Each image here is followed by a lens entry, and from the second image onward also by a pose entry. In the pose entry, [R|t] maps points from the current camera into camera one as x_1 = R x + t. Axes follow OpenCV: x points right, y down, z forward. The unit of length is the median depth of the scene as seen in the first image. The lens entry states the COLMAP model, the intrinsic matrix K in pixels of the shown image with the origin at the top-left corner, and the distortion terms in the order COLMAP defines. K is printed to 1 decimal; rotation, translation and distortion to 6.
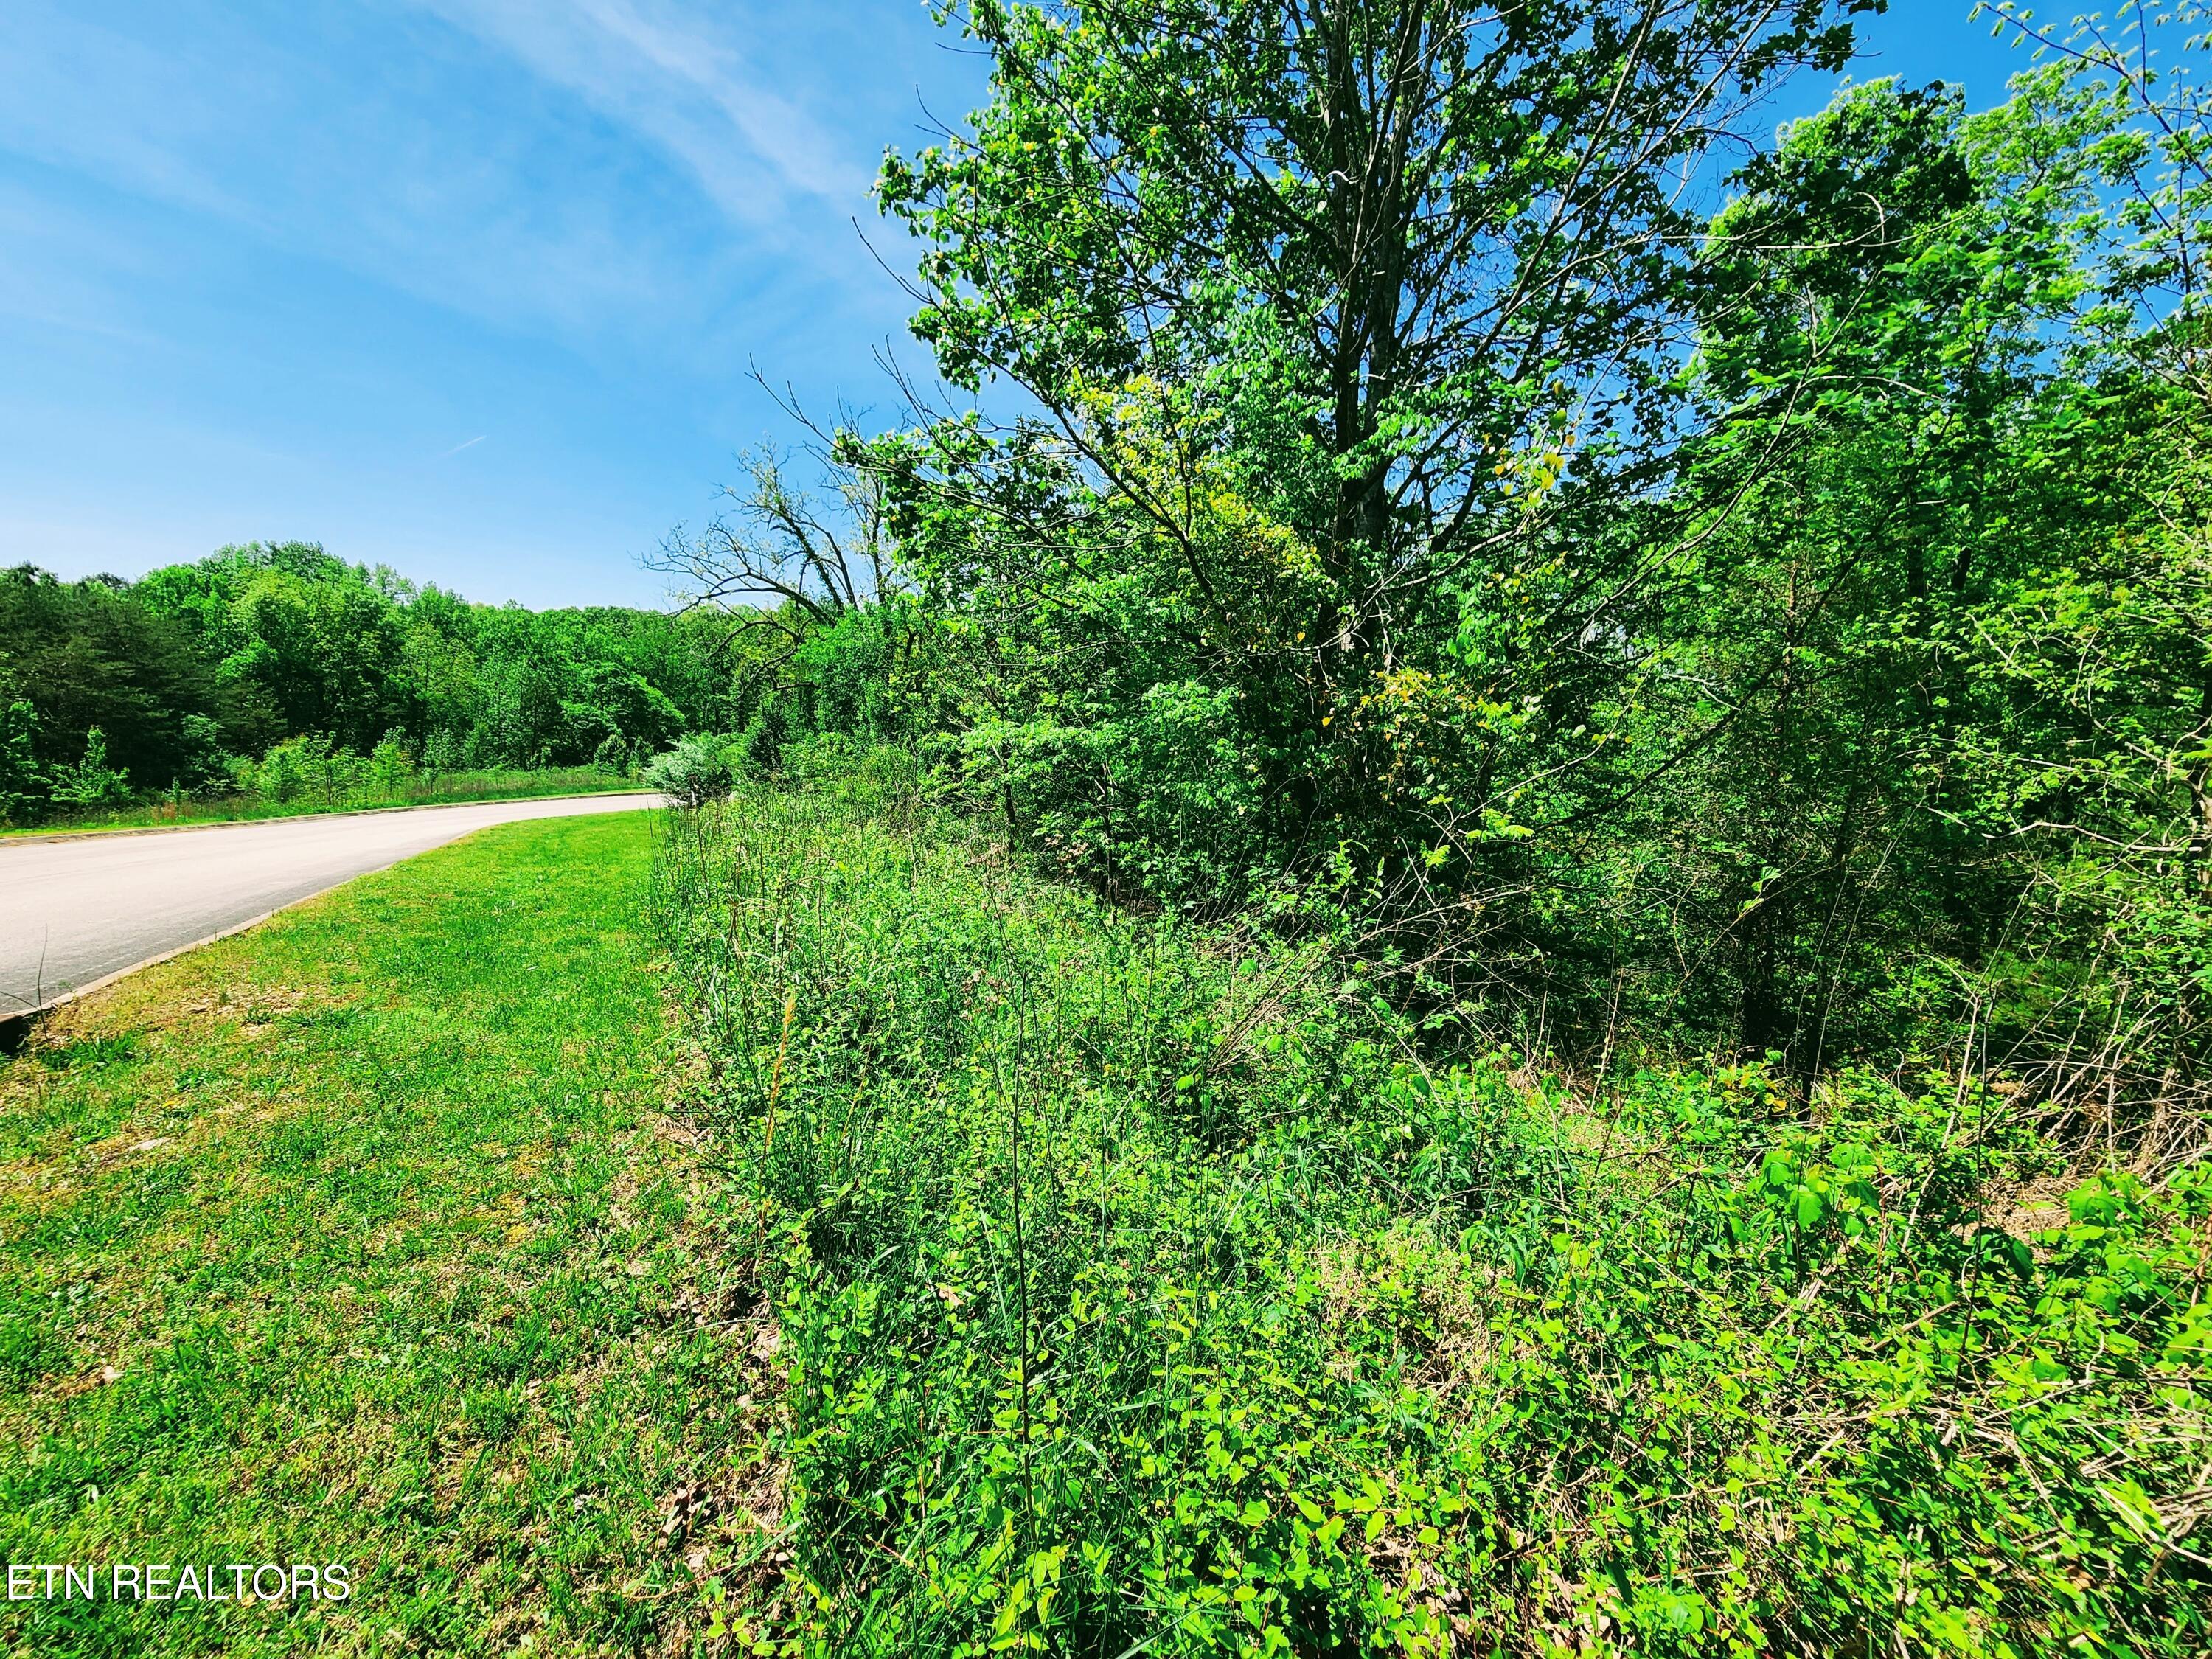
lens RADIAL K [[910.9, 0, 1106.0], [0, 910.9, 829.5], [0, 0, 1]] dist [-0.001372, 0.001034]
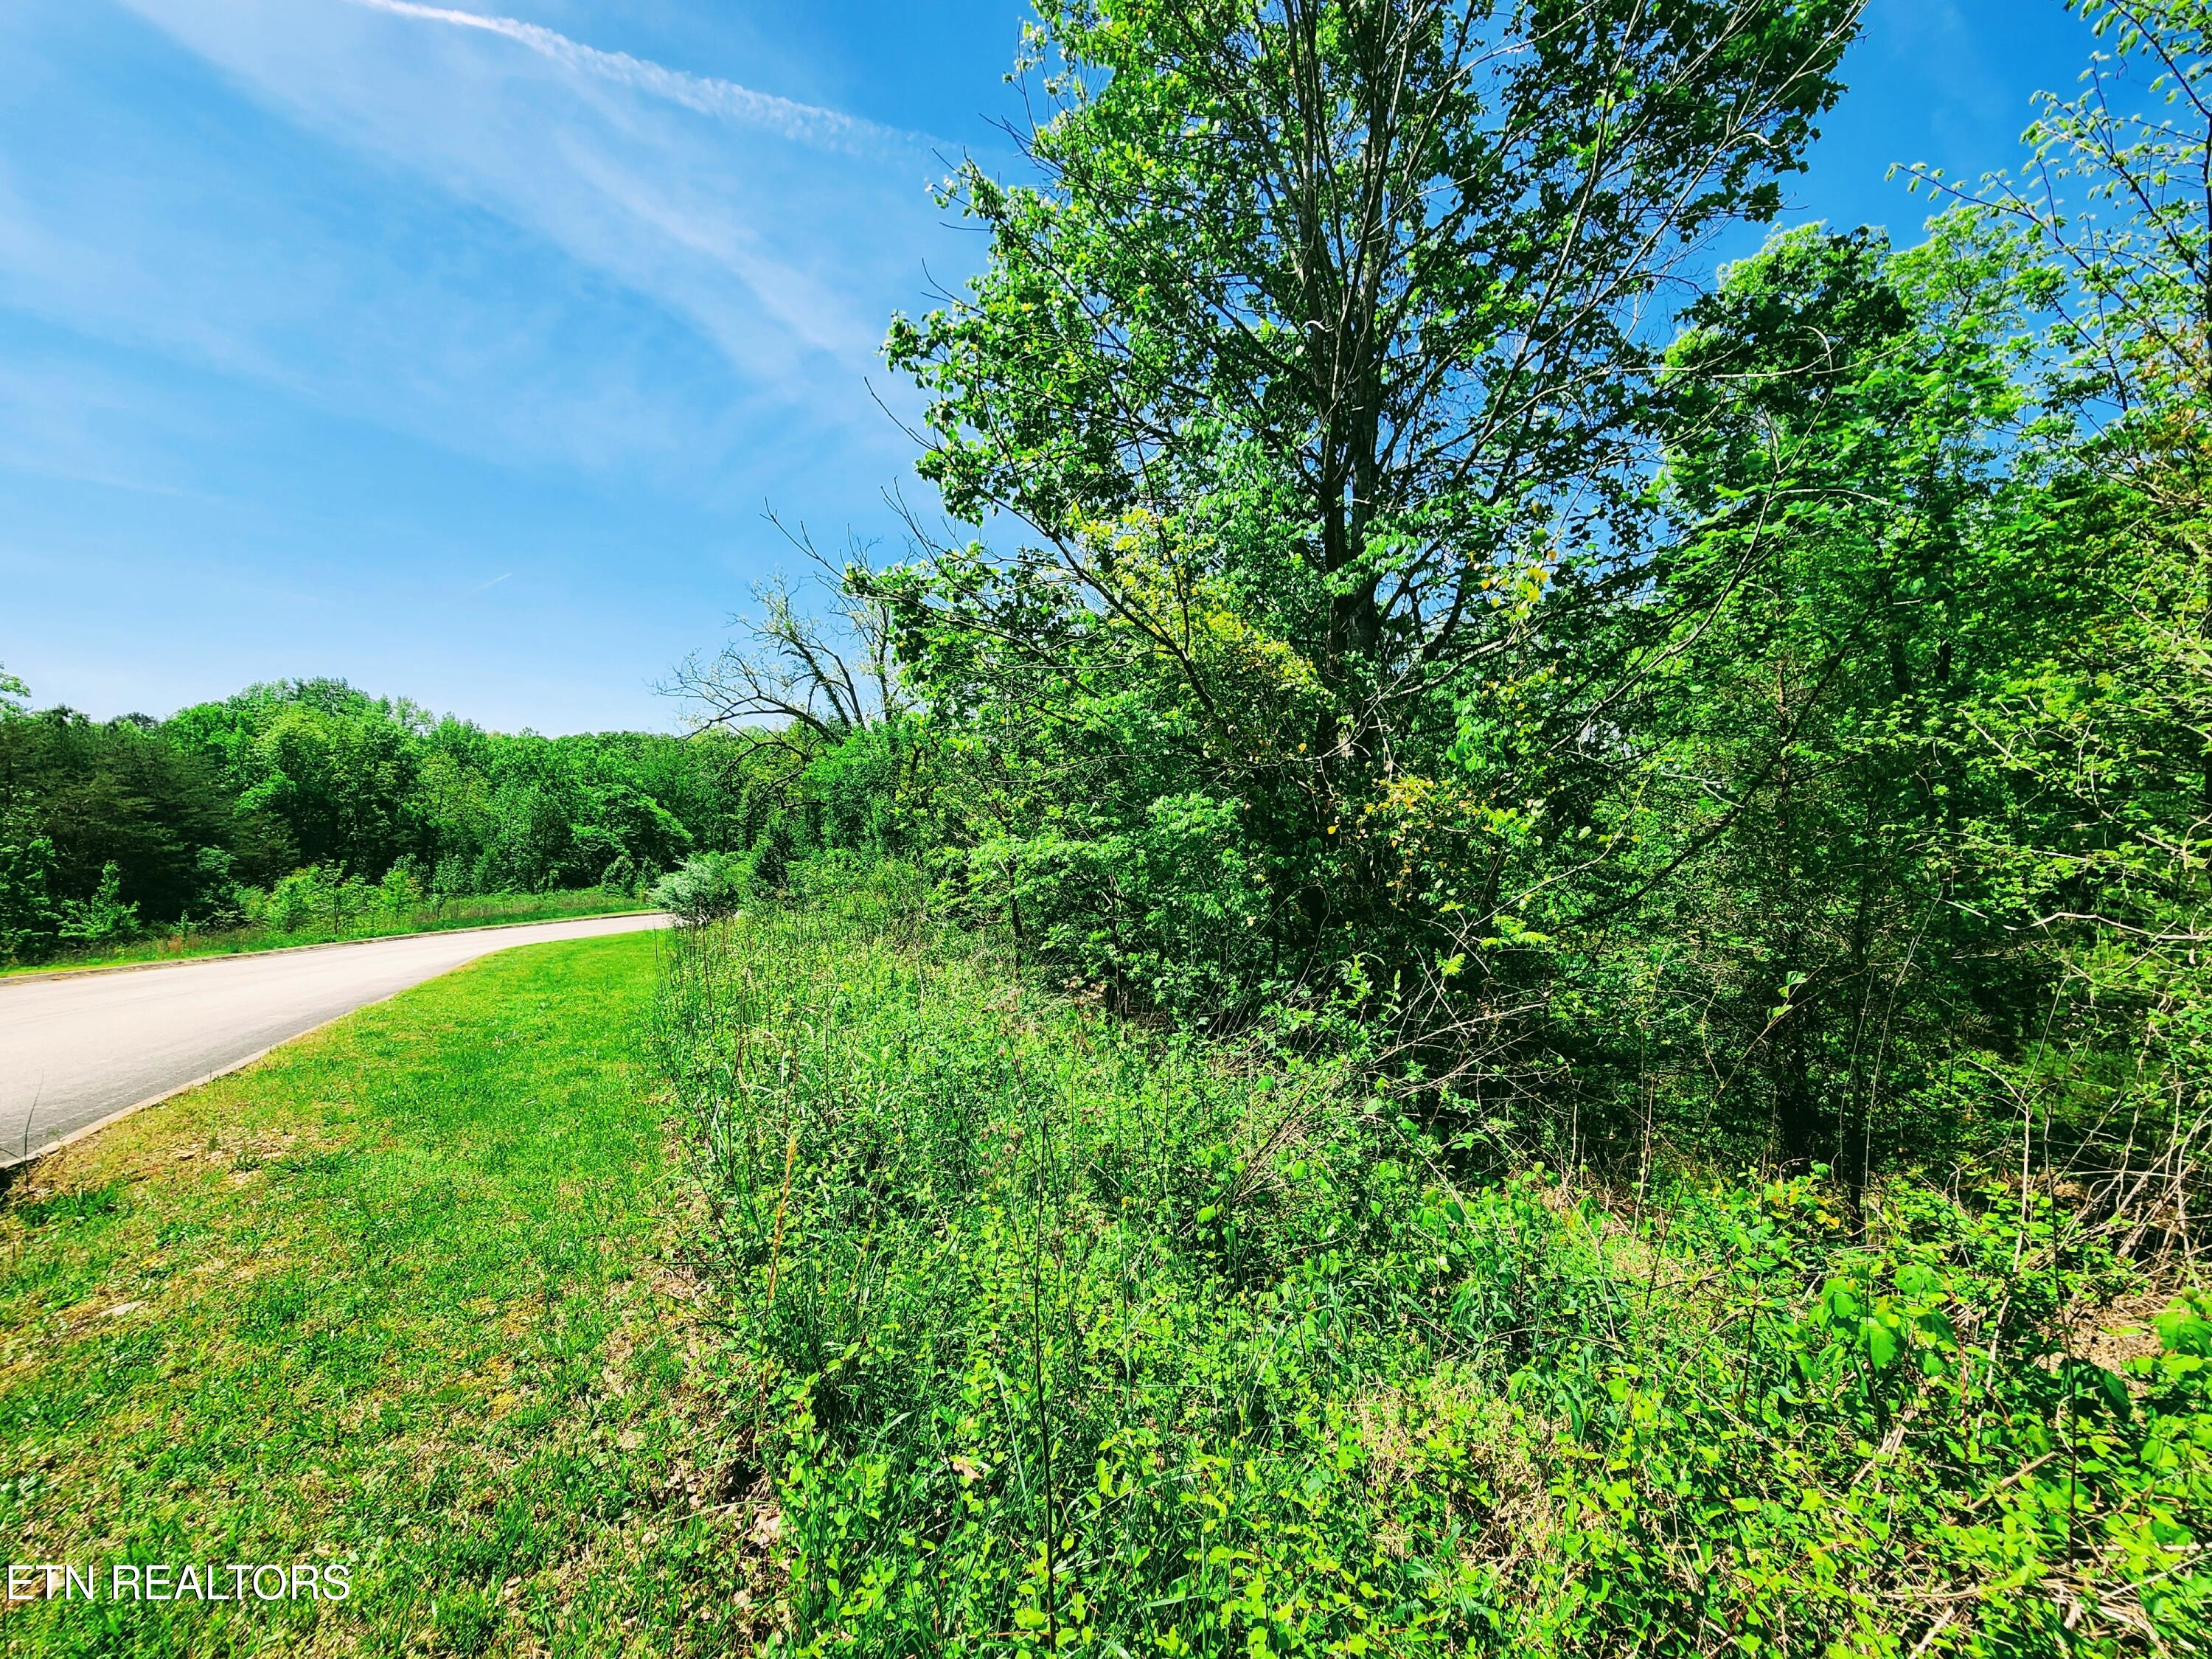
lens RADIAL K [[911.9, 0, 1106.0], [0, 911.9, 829.5], [0, 0, 1]] dist [-0.002117, 0.001309]
pose [[0.999649, -0.026118, -0.004497, -0.001814], [0.025404, 0.992657, -0.118263, -0.005870], [0.007553, 0.118107, 0.992972, 0.000720]]
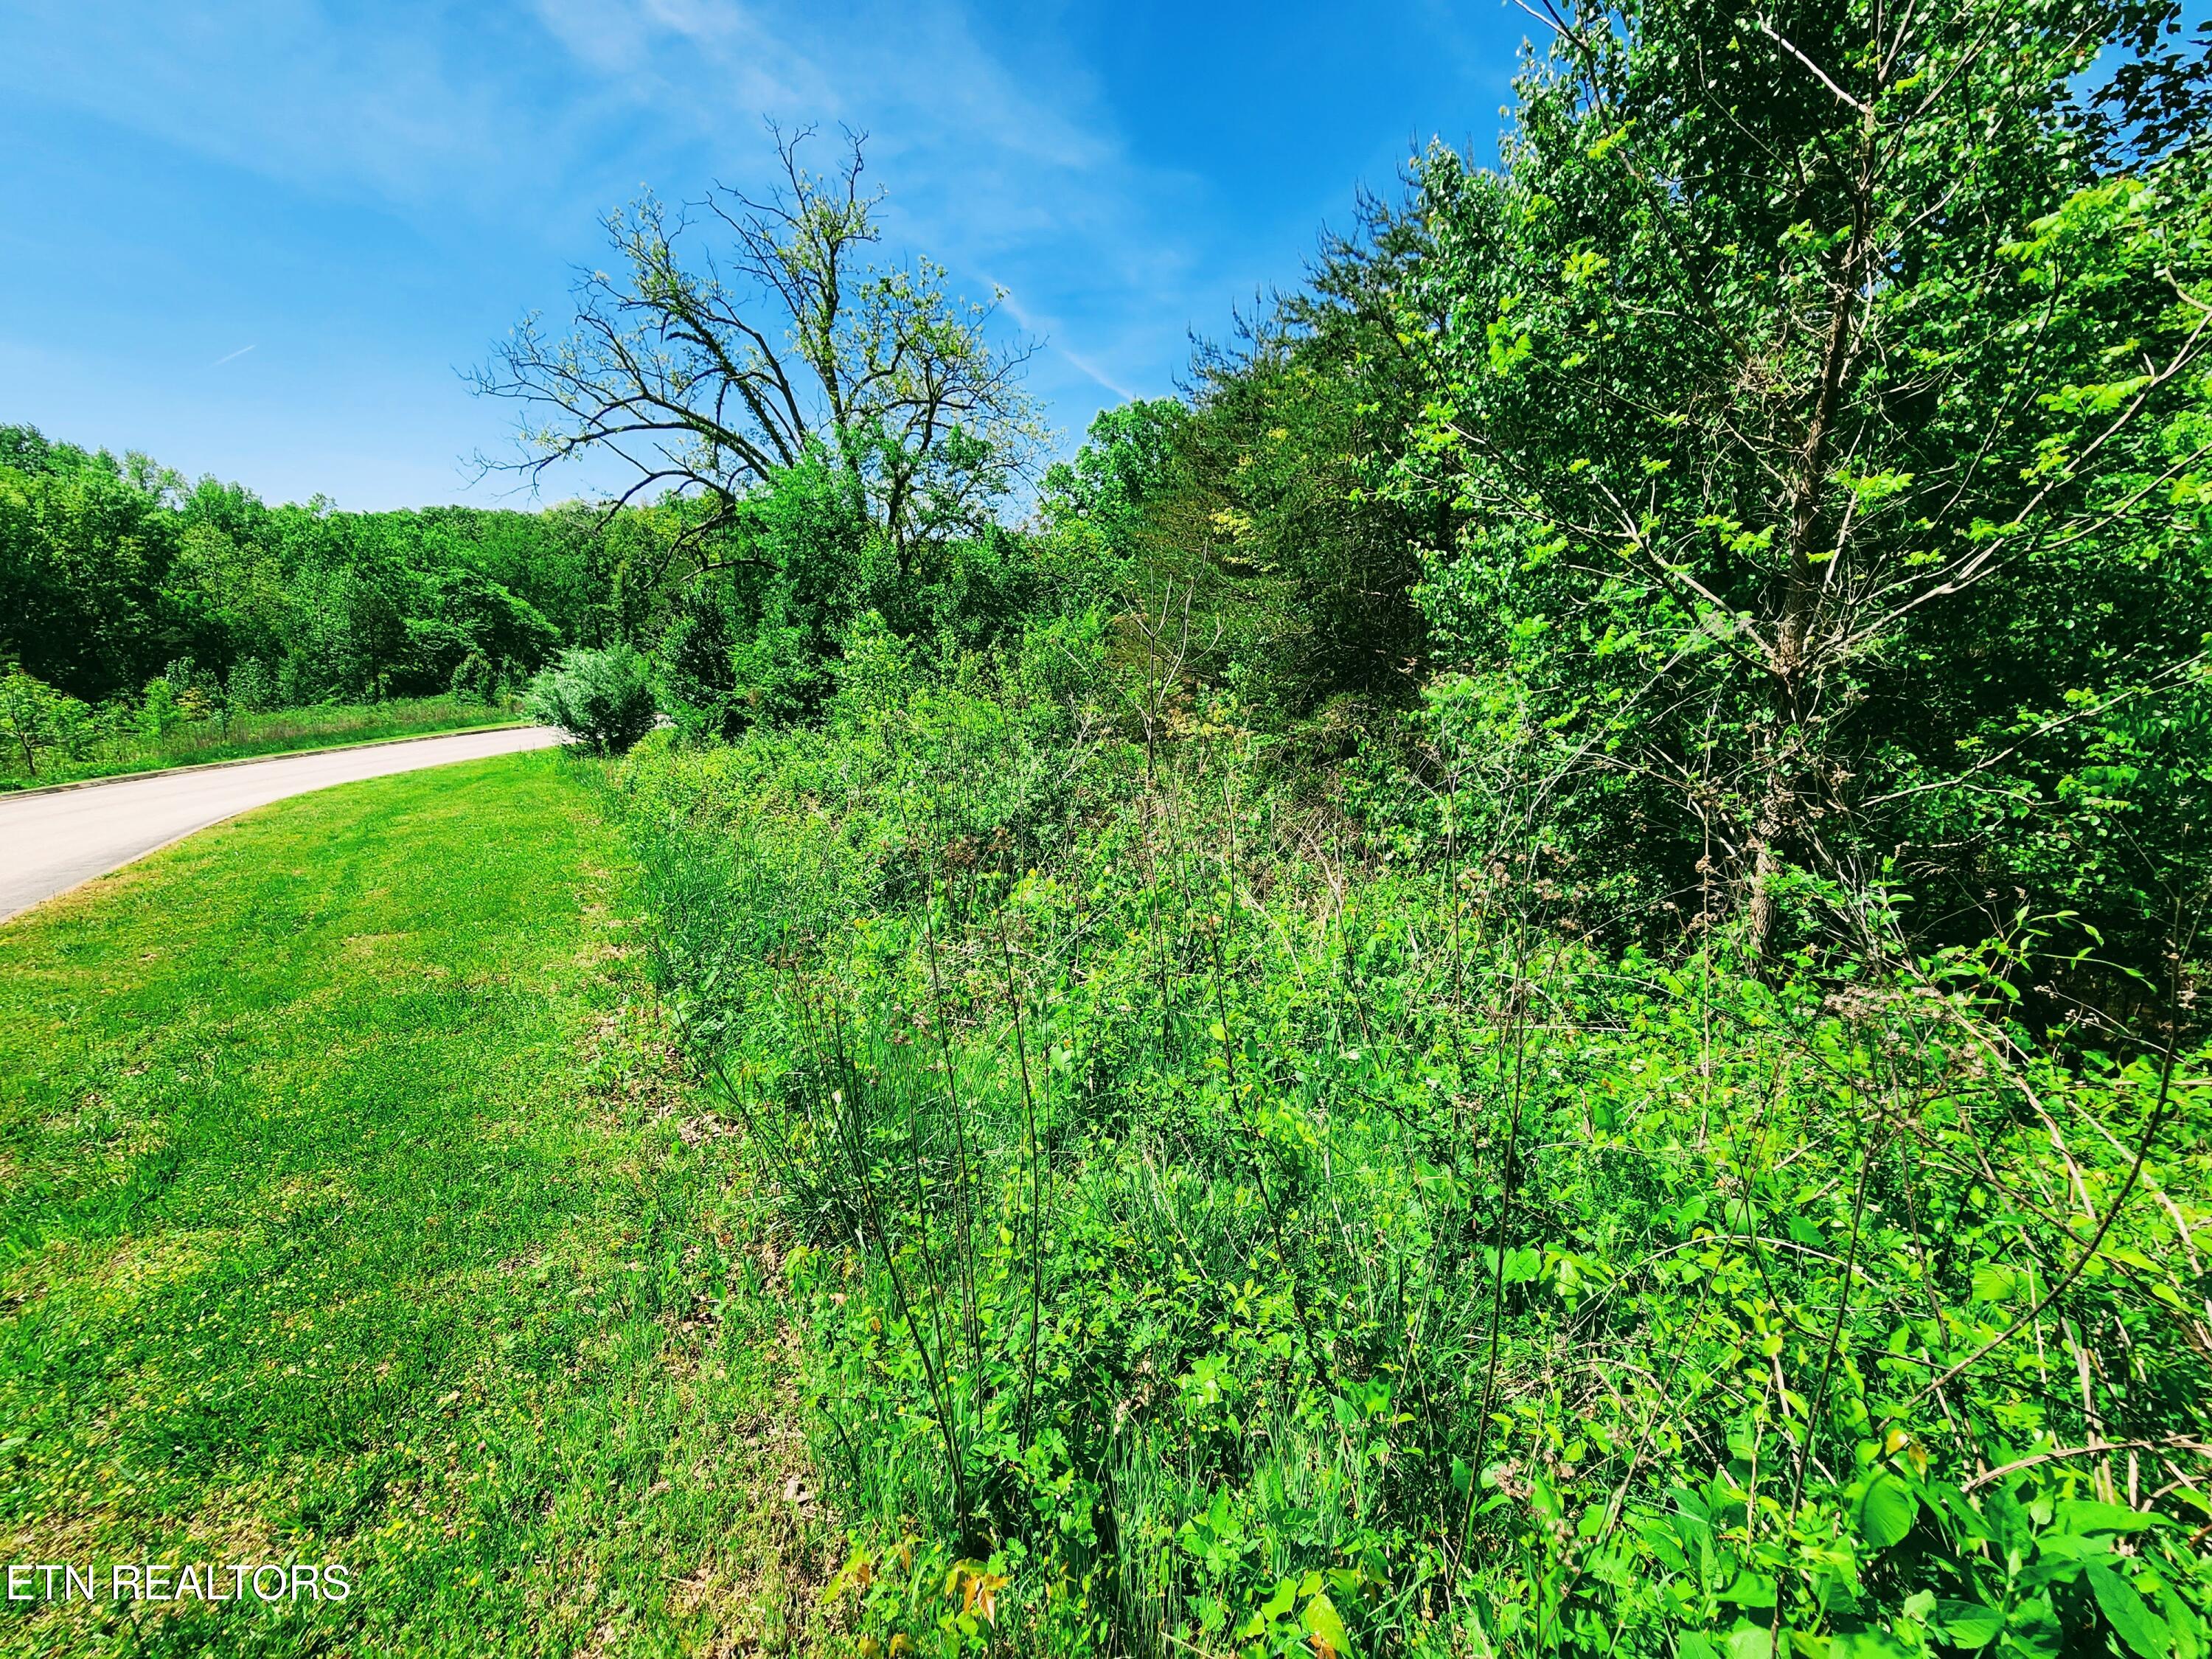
lens RADIAL K [[911.9, 0, 1106.0], [0, 911.9, 829.5], [0, 0, 1]] dist [-0.002117, 0.001309]
pose [[0.993676, -0.066637, 0.090380, -0.840645], [0.056341, 0.992105, 0.112039, -0.109379], [-0.097132, -0.106238, 0.989585, 1.631467]]
